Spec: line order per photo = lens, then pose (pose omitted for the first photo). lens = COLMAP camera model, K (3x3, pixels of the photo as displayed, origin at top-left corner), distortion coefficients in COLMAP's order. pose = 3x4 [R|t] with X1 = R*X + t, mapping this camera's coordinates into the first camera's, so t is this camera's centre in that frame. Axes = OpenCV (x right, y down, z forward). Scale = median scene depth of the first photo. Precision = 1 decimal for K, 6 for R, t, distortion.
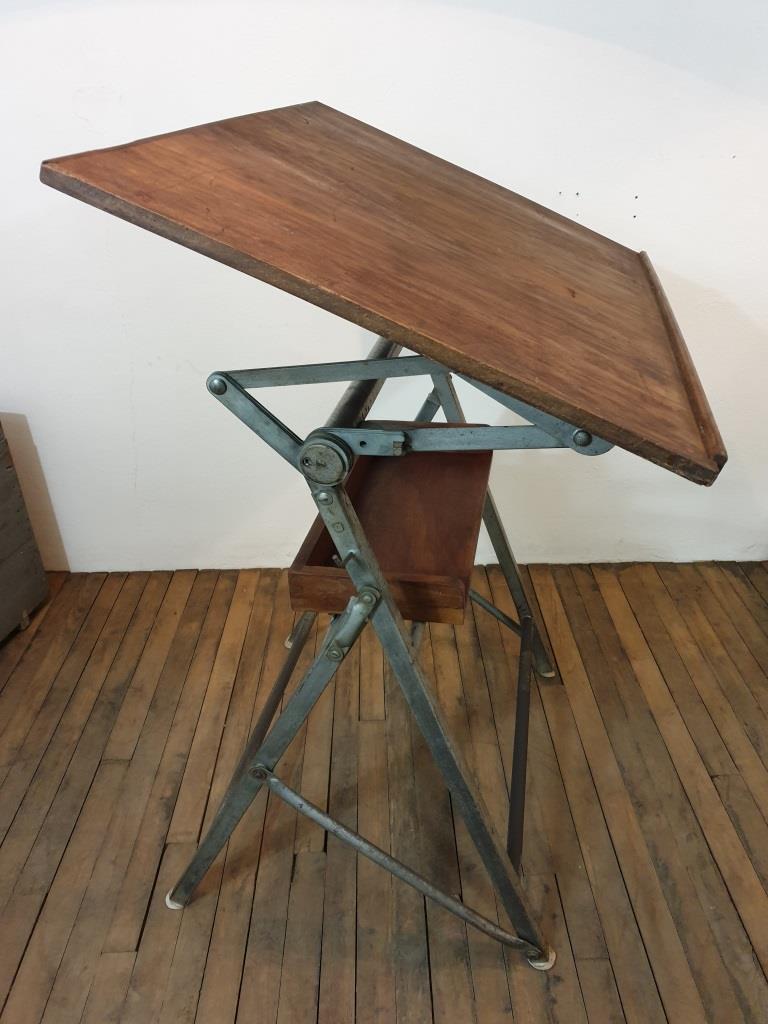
lens RADIAL K [[779.2, 0, 385.9], [0, 779.2, 514.5], [0, 0, 1]] dist [0.030193, 0.005793]
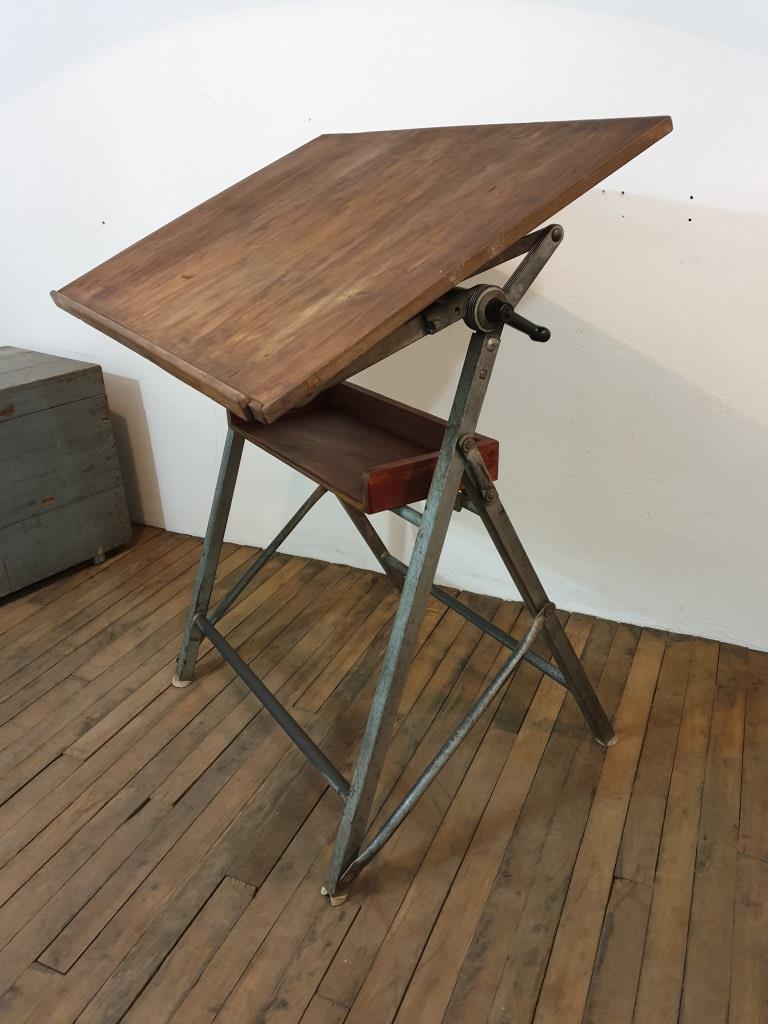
lens RADIAL K [[781.3, 0, 395.6], [0, 781.3, 506.1], [0, 0, 1]] dist [0.025892, 0.011968]
pose [[0.908673, 0.167408, -0.382476, 0.401250], [-0.204591, 0.977105, -0.058387, 0.048752], [0.363945, 0.131306, 0.922119, 0.108589]]
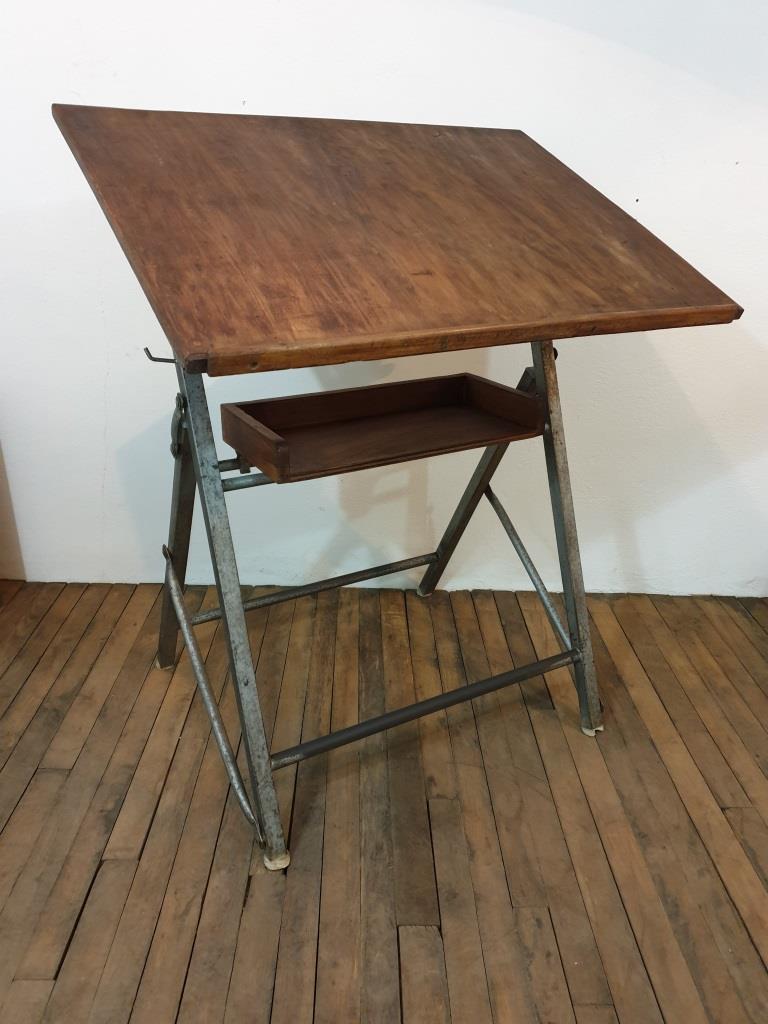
lens RADIAL K [[779.9, 0, 377.1], [0, 779.9, 508.8], [0, 0, 1]] dist [0.031530, 0.008057]
pose [[0.999048, 0.041331, 0.013944, -0.003397], [-0.039458, 0.992581, -0.115006, 0.100340], [-0.018593, 0.114346, 0.993267, 0.069277]]
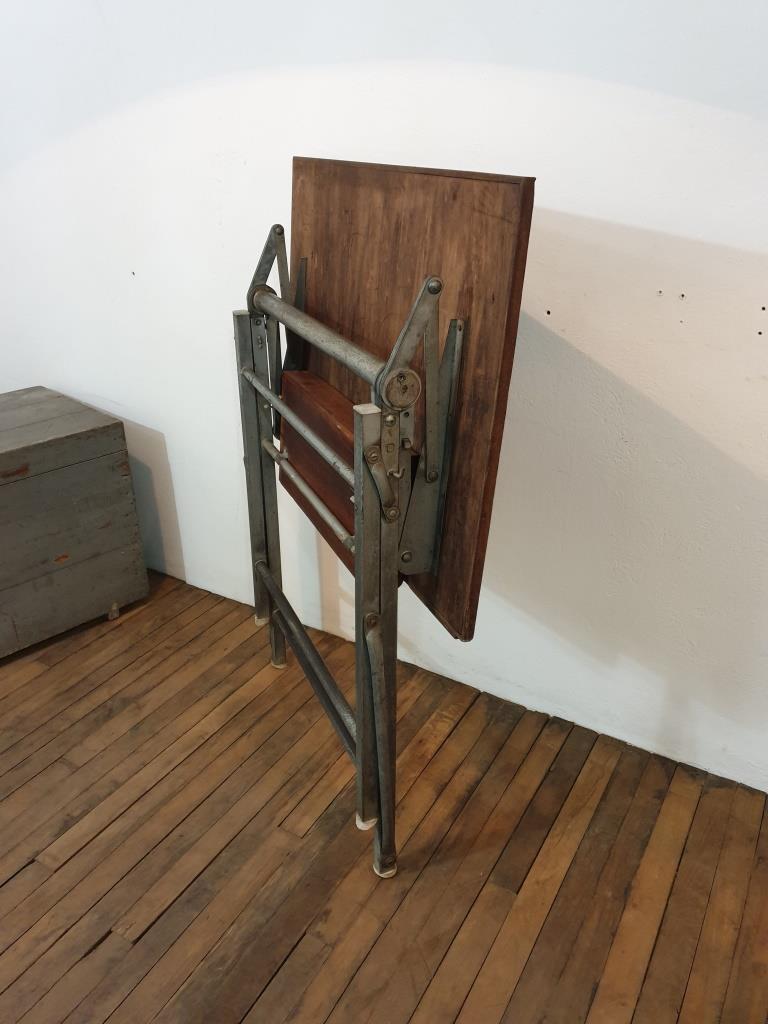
lens RADIAL K [[783.5, 0, 380.8], [0, 783.5, 515.6], [0, 0, 1]] dist [0.029448, 0.009147]
pose [[0.850533, 0.241730, -0.467076, 0.394188], [-0.275938, 0.961162, -0.005039, -0.107262], [0.447717, 0.133170, 0.884203, 0.189077]]
